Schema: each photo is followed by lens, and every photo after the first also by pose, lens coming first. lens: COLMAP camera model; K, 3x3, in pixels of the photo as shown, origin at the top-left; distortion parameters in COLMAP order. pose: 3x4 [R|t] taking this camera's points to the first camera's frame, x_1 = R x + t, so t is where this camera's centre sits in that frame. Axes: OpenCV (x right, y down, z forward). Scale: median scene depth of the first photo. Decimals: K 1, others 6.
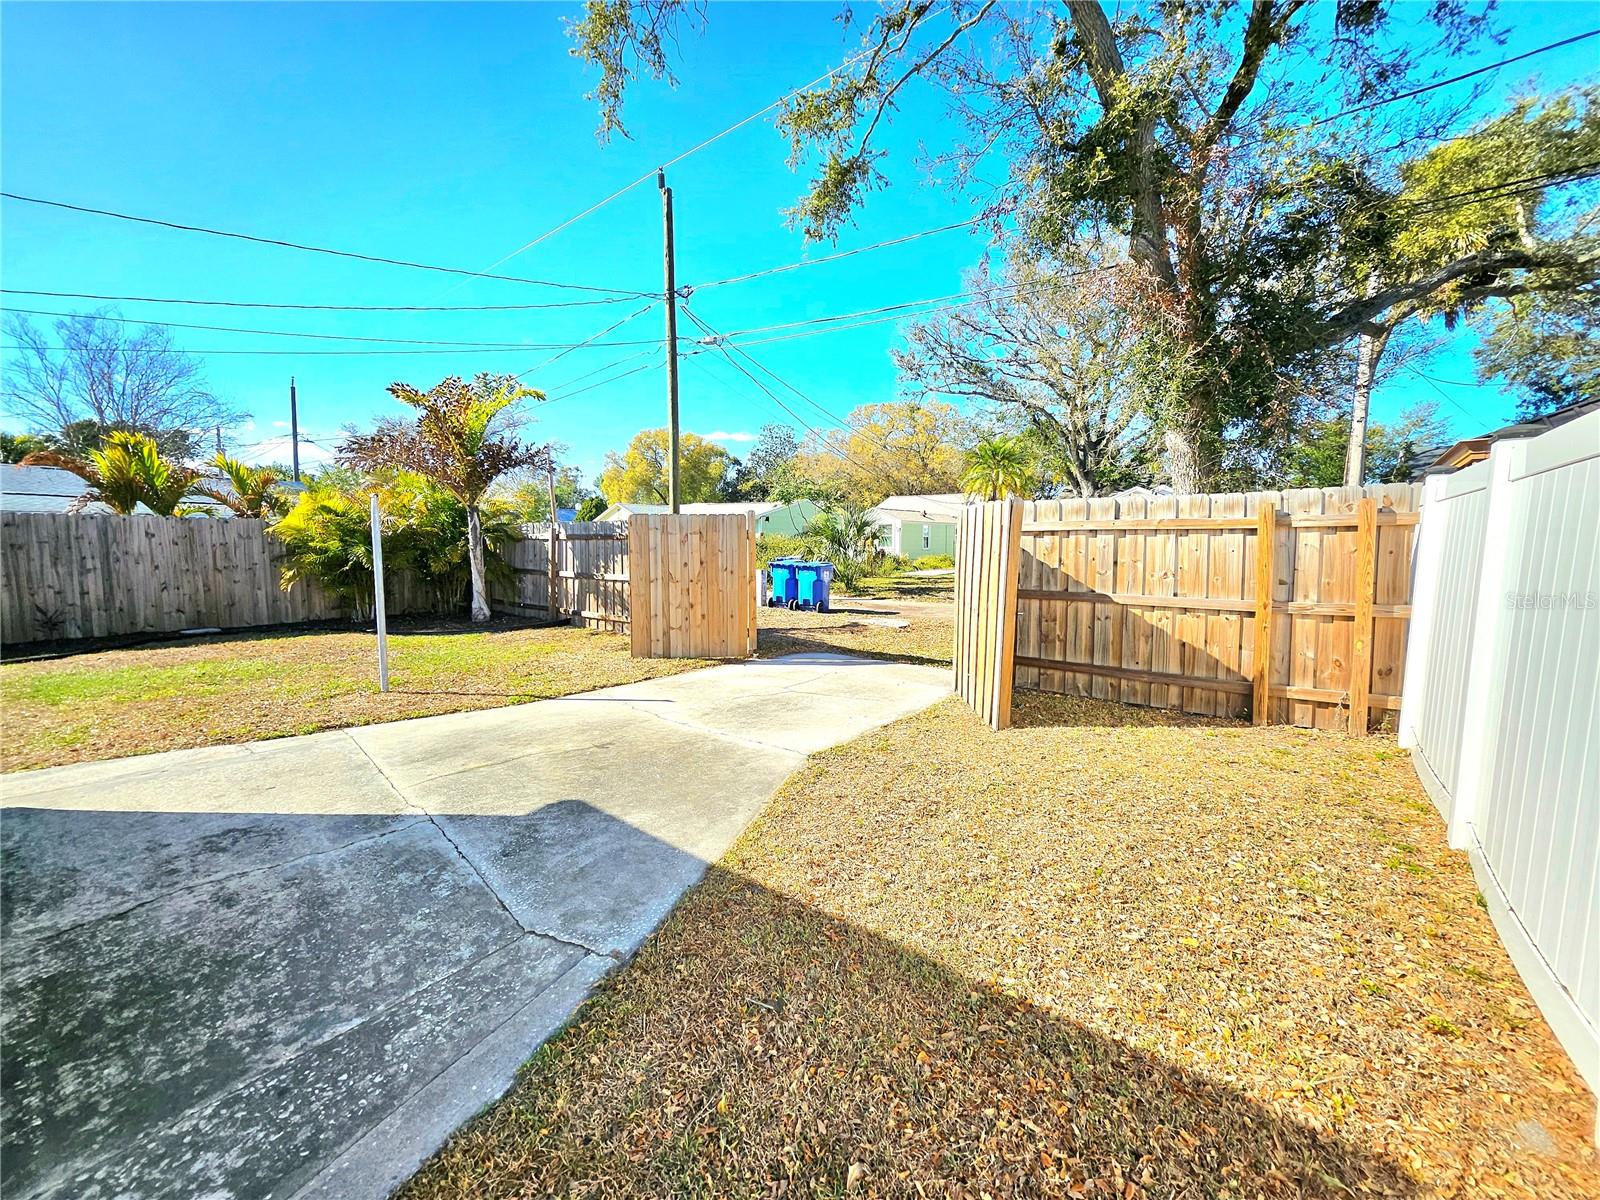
lens RADIAL K [[628.8, 0, 806.9], [0, 628.8, 594.7], [0, 0, 1]] dist [0.002179, -0.004134]
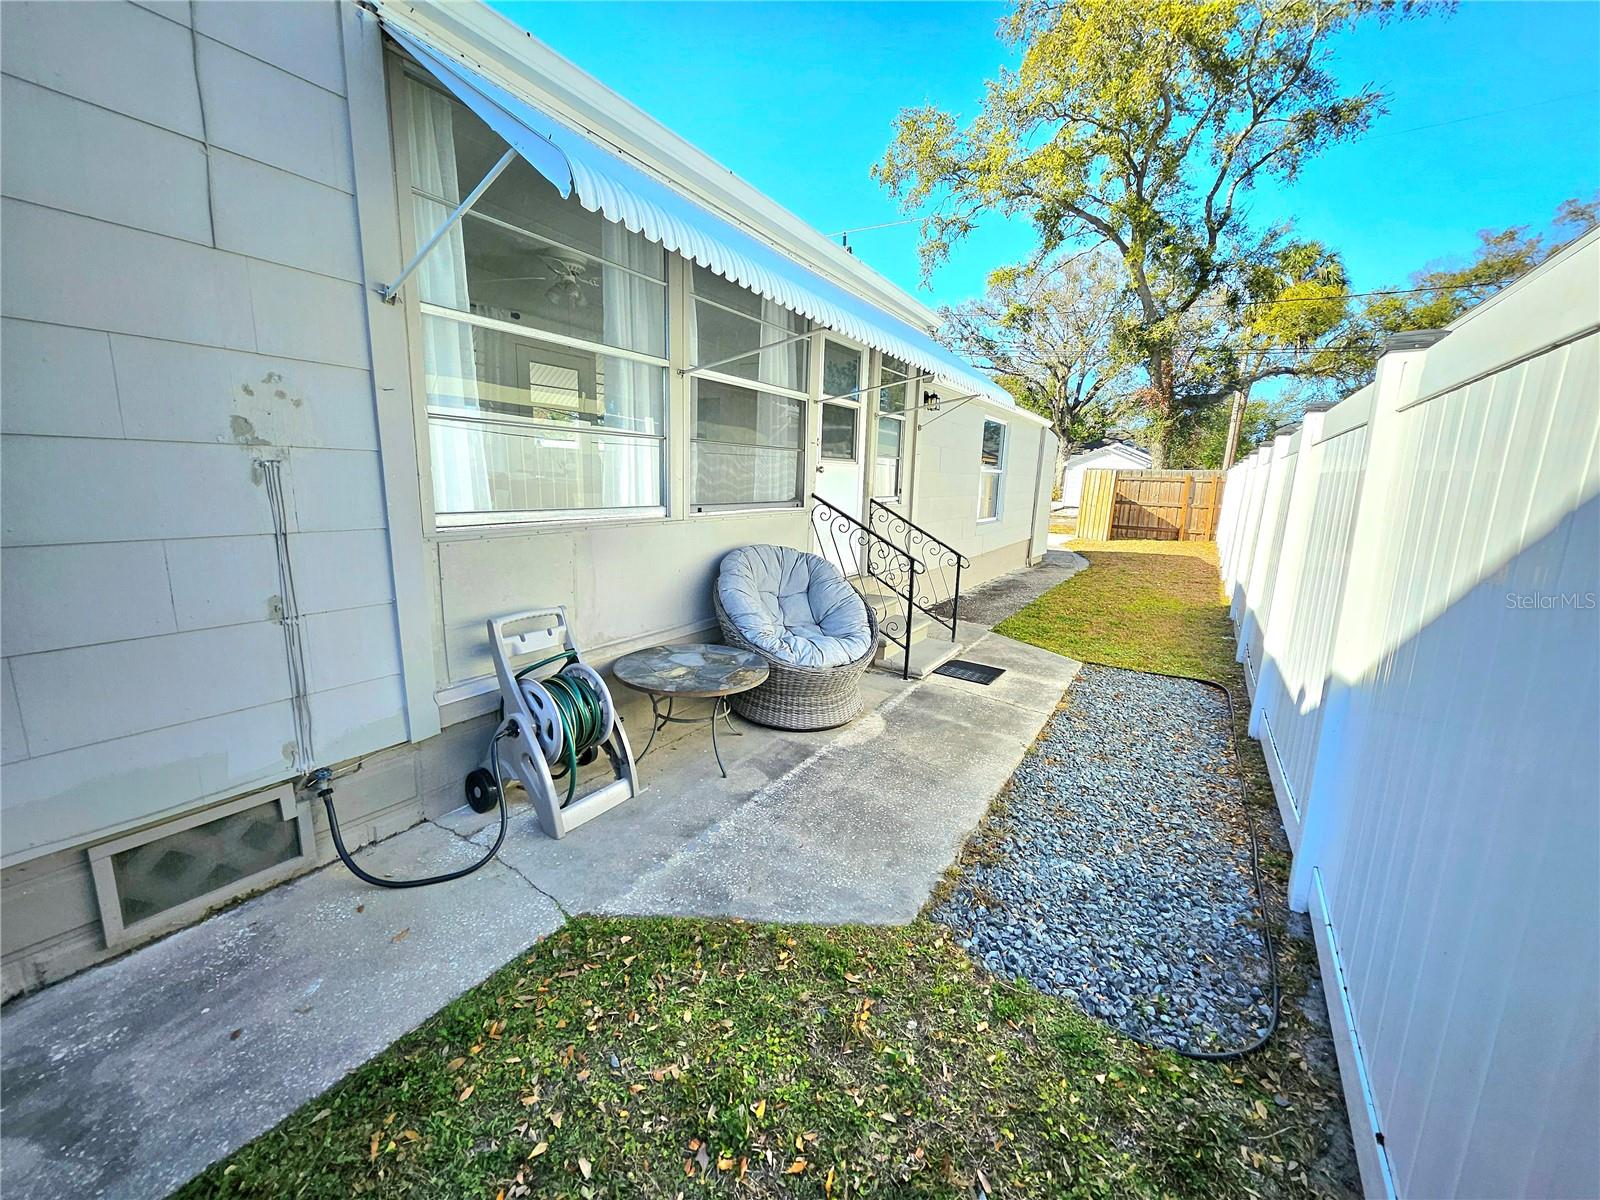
lens RADIAL K [[628.8, 0, 806.9], [0, 628.8, 594.7], [0, 0, 1]] dist [0.002179, -0.004134]
pose [[0.994758, 0.012772, 0.101458, -0.295549], [-0.023613, 0.994044, 0.106387, 0.033831], [-0.099495, -0.108225, 0.989135, -0.398115]]
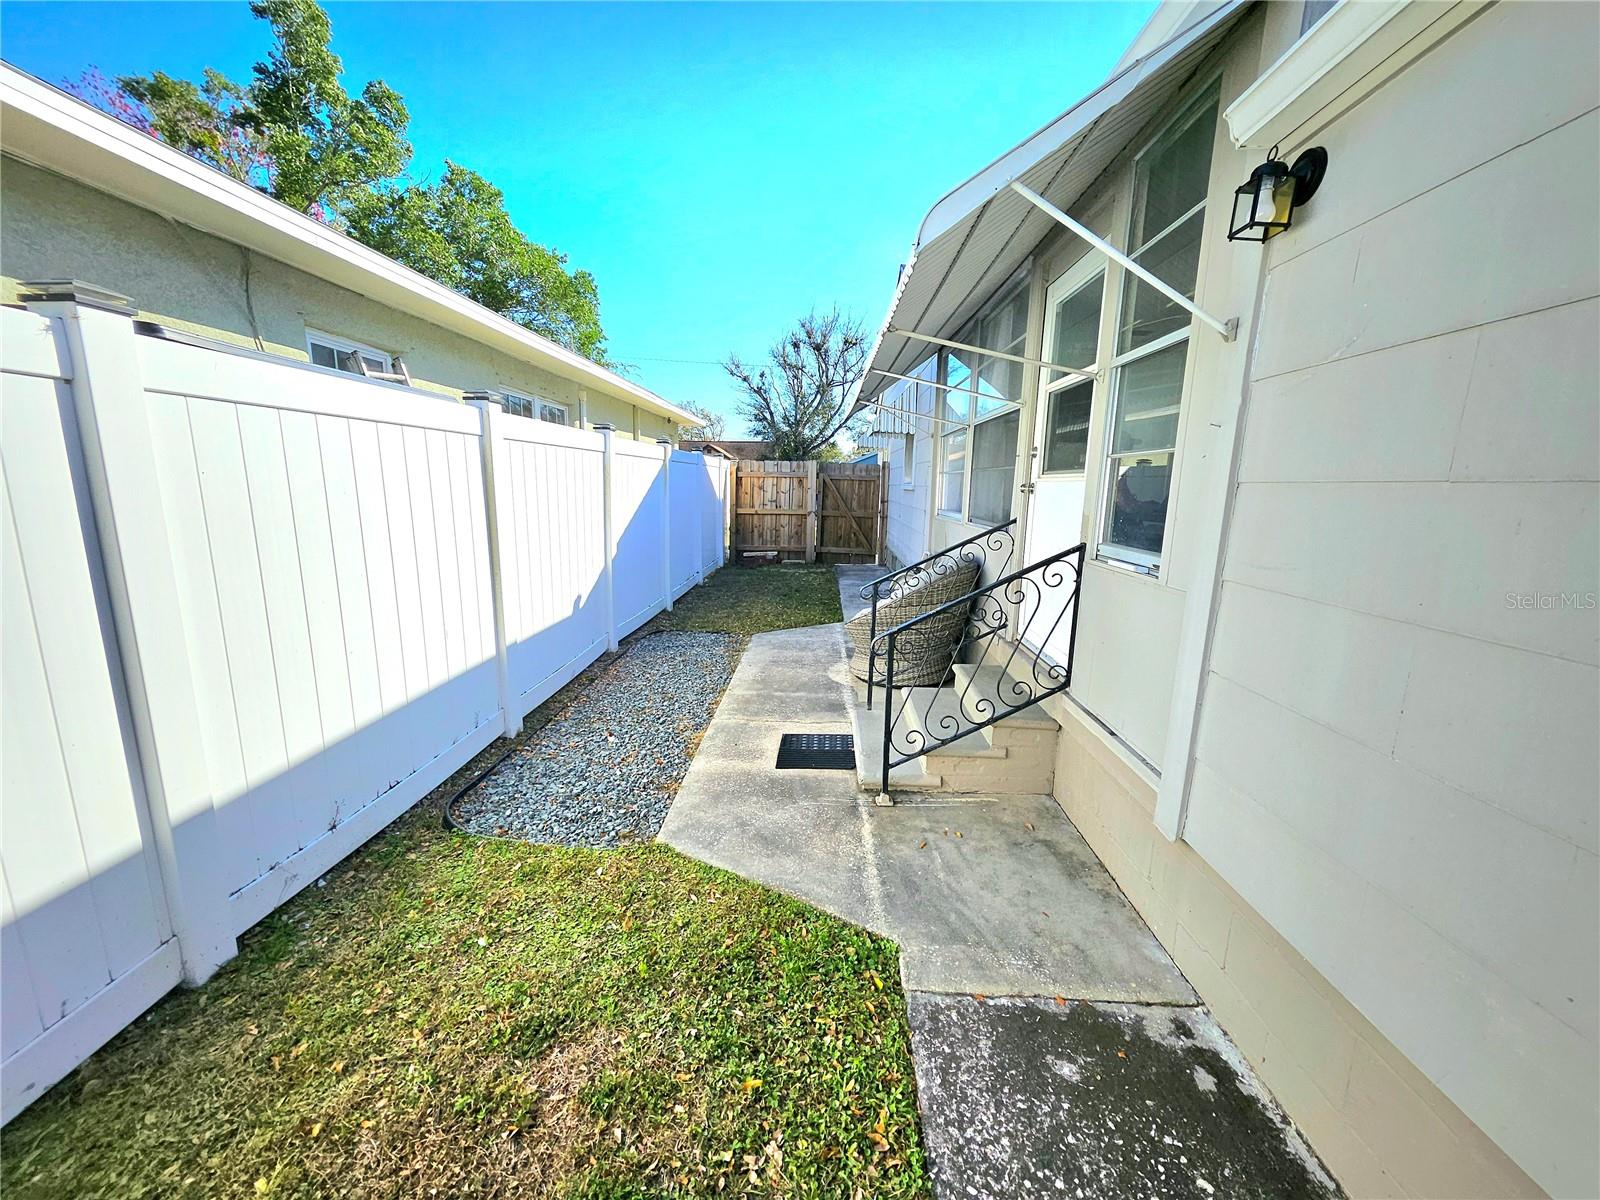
lens RADIAL K [[628.8, 0, 806.9], [0, 628.8, 594.7], [0, 0, 1]] dist [0.002179, -0.004134]
pose [[-0.811386, 0.078295, -0.579244, 1.295134], [-0.078005, 0.967620, 0.240057, -0.226571], [0.579283, 0.239963, -0.779005, 2.597842]]
